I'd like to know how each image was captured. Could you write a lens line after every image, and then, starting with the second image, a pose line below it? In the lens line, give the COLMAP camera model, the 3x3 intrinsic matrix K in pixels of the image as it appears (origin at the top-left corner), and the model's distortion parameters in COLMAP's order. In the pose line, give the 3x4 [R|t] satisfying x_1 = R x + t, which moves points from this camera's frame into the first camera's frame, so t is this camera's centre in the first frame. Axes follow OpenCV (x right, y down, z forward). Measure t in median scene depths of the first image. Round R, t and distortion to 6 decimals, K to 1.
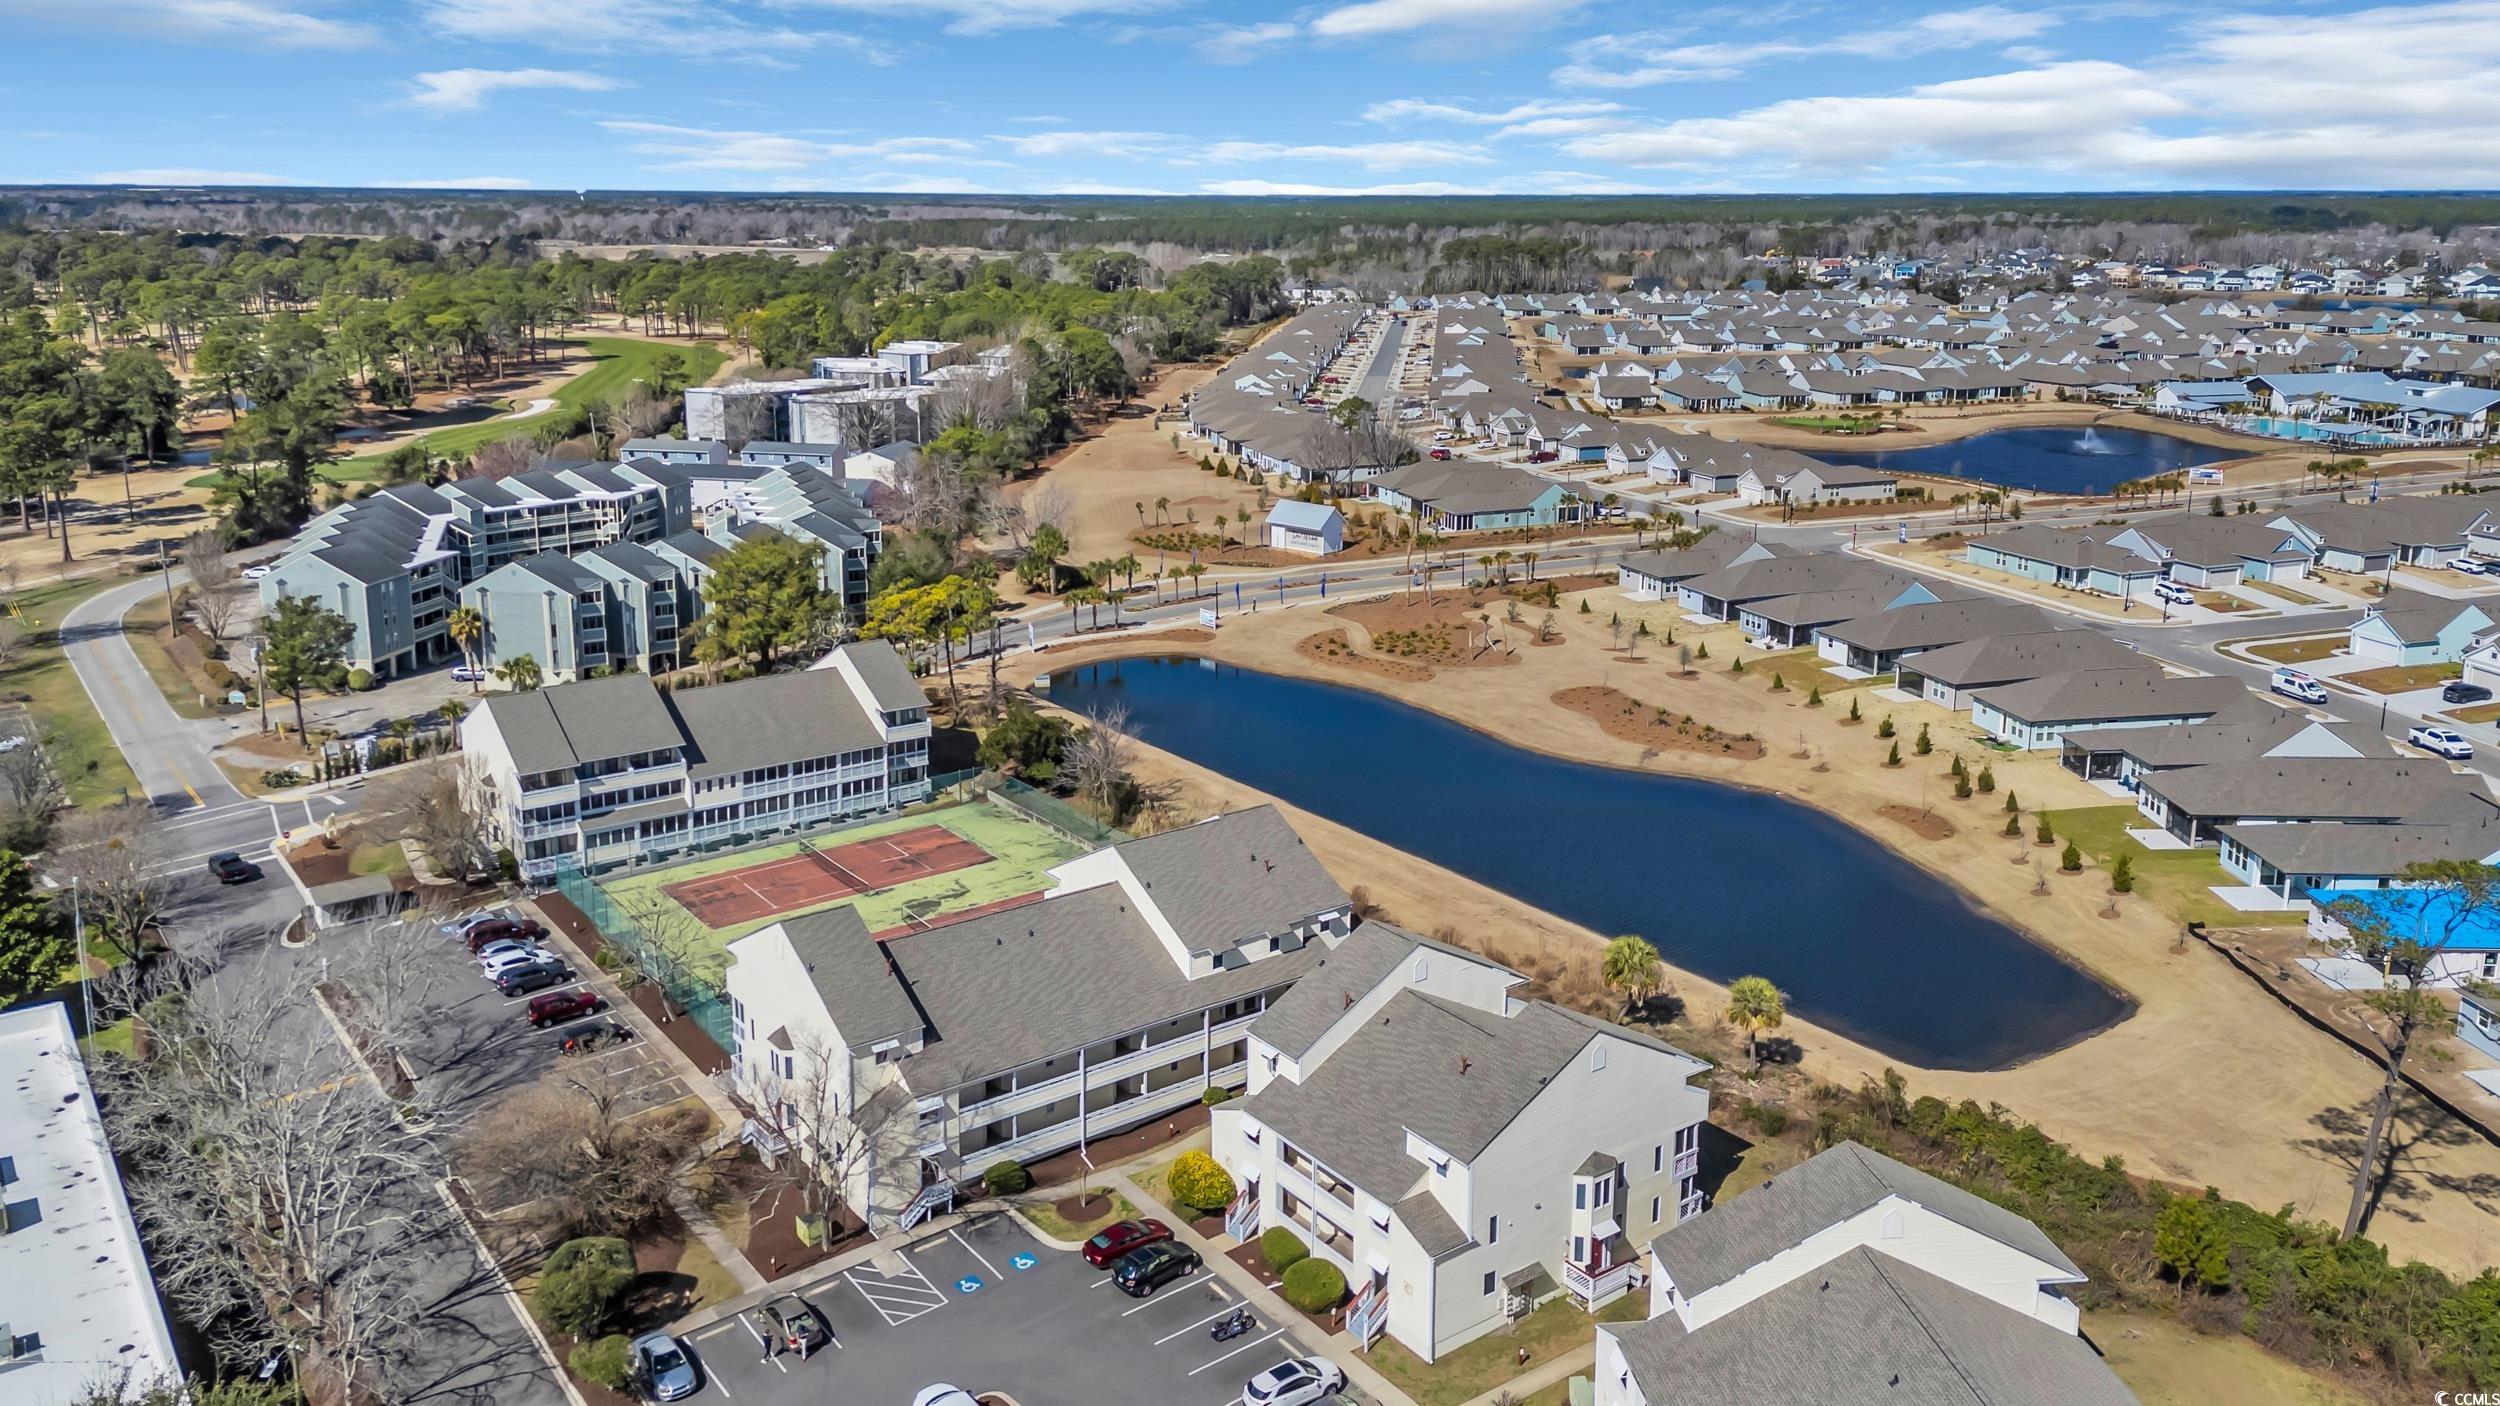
lens RADIAL K [[1843.9, 0, 1231.7], [0, 1843.9, 607.5], [0, 0, 1]] dist [0.086642, -0.097692]
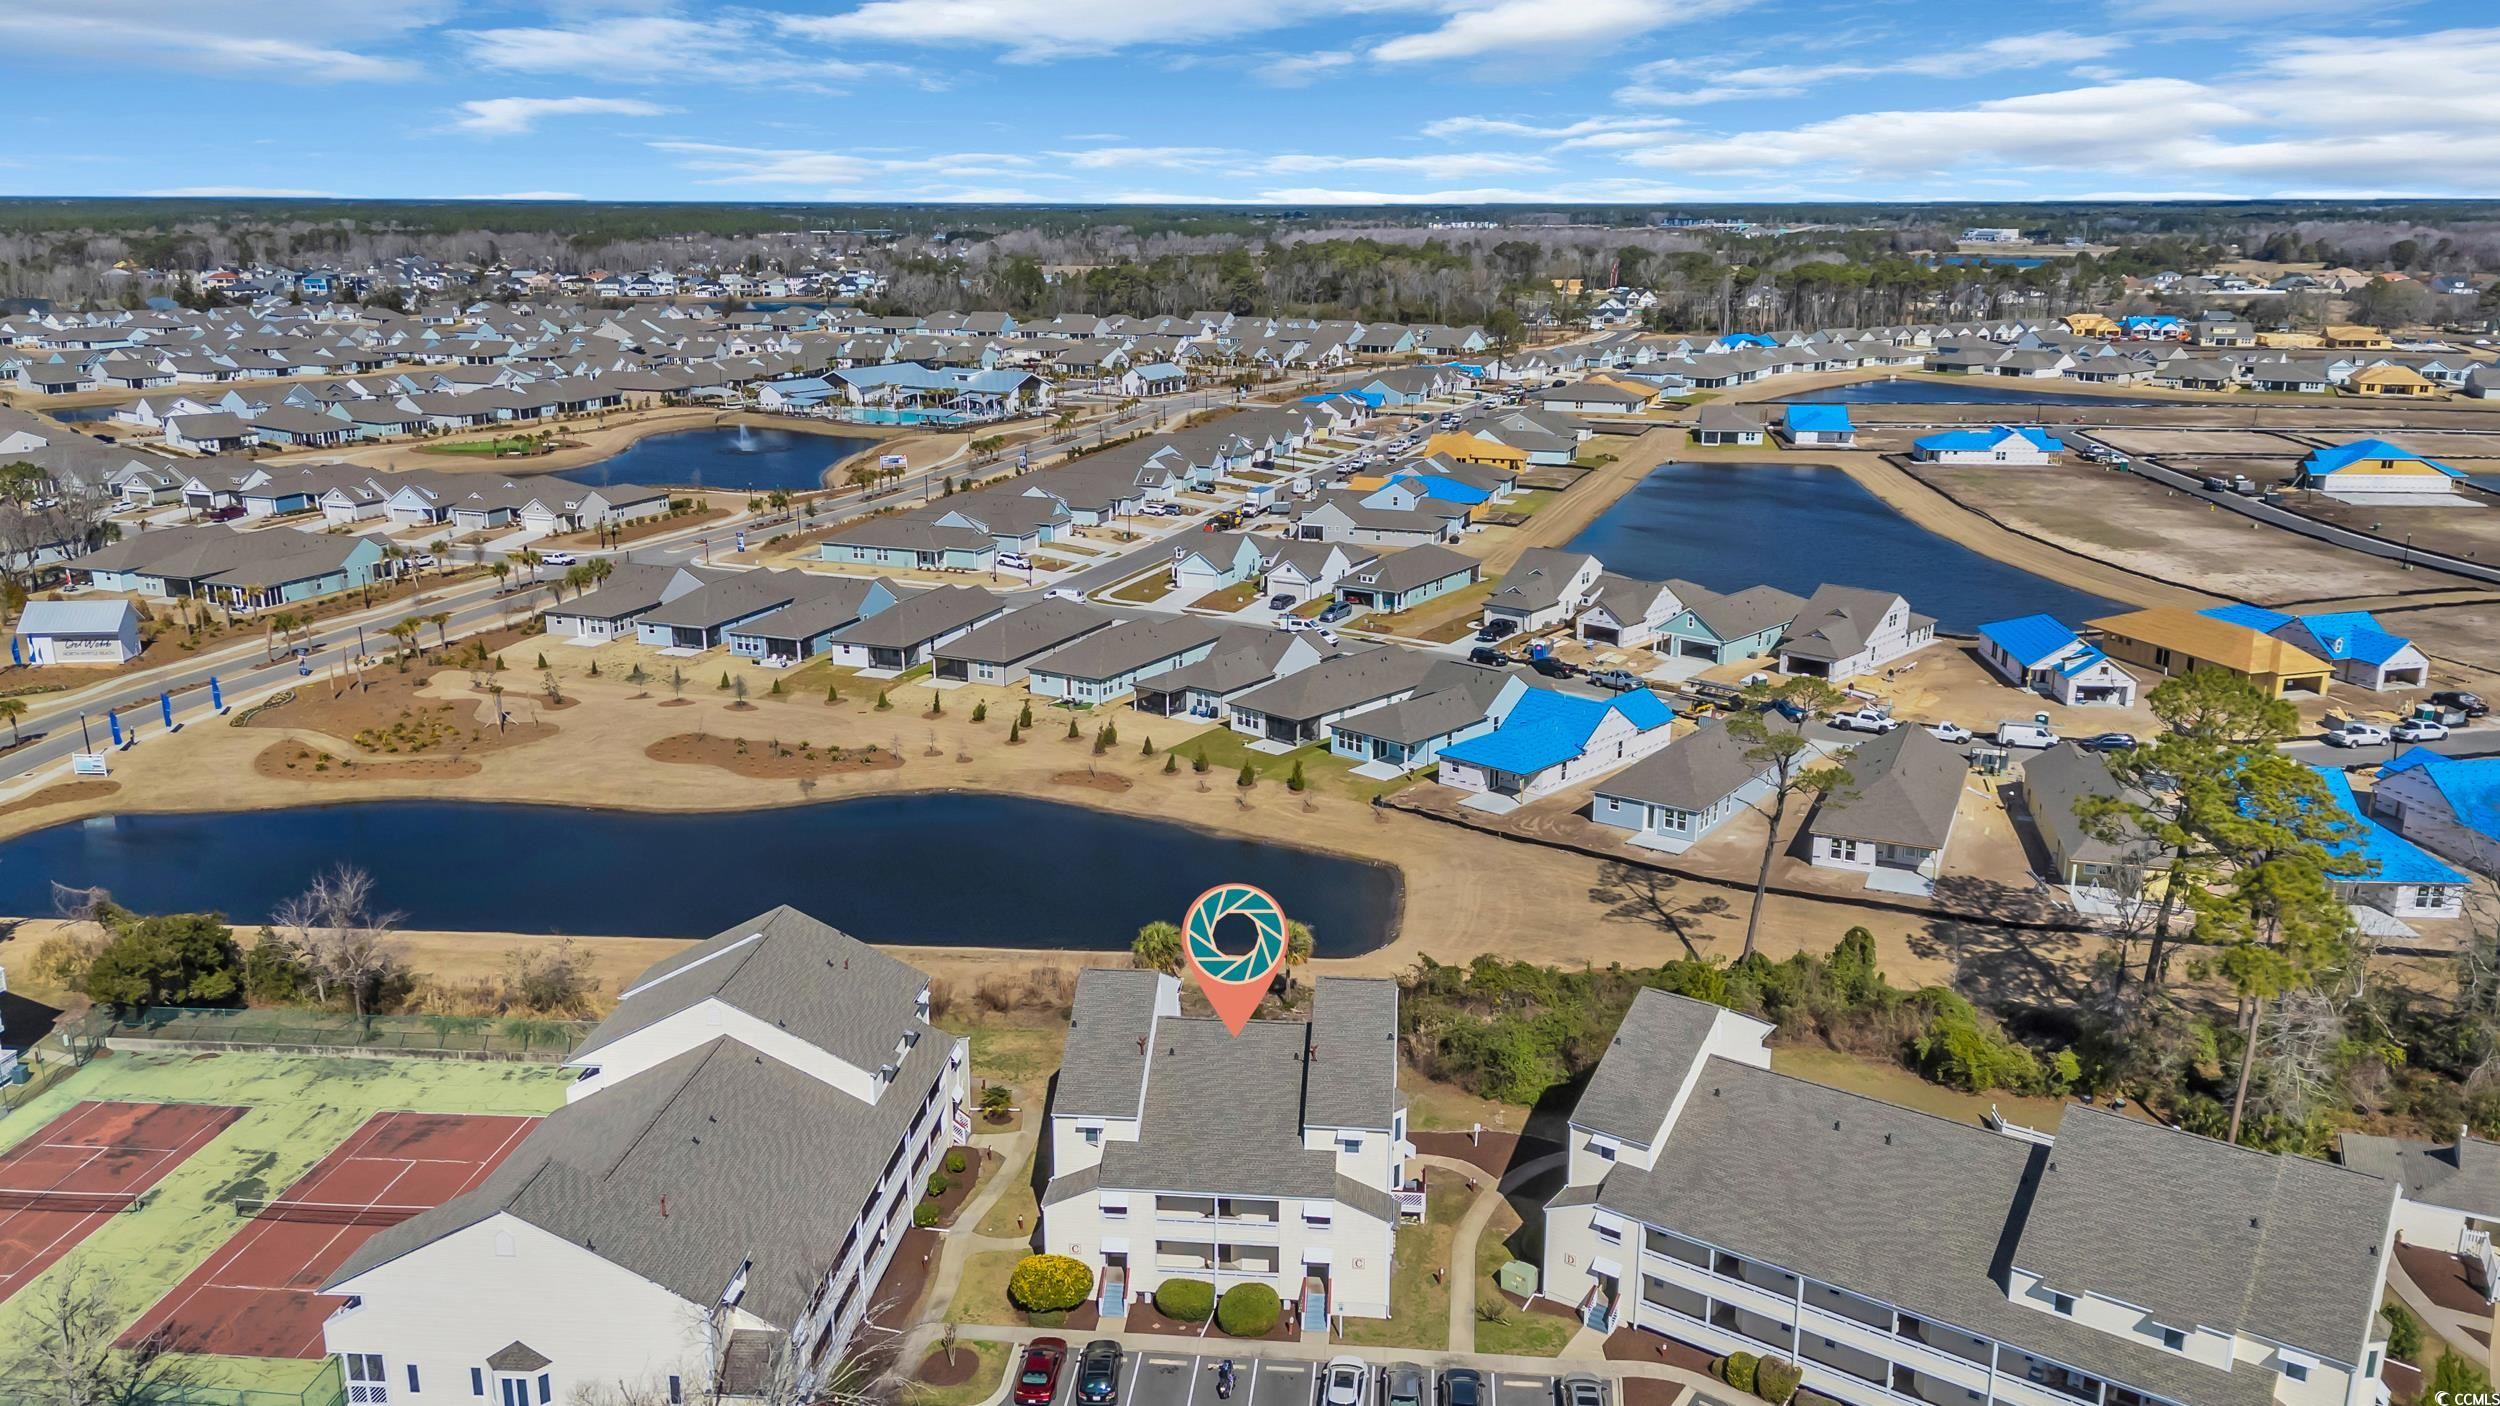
lens RADIAL K [[1806.7, 0, 1223.1], [0, 1806.7, 770.9], [0, 0, 1]] dist [0.088906, -0.096182]
pose [[0.665657, -0.224185, 0.711788, -0.201489], [0.164308, 0.974432, 0.153248, -0.025965], [-0.727944, 0.014942, 0.685473, 0.107233]]
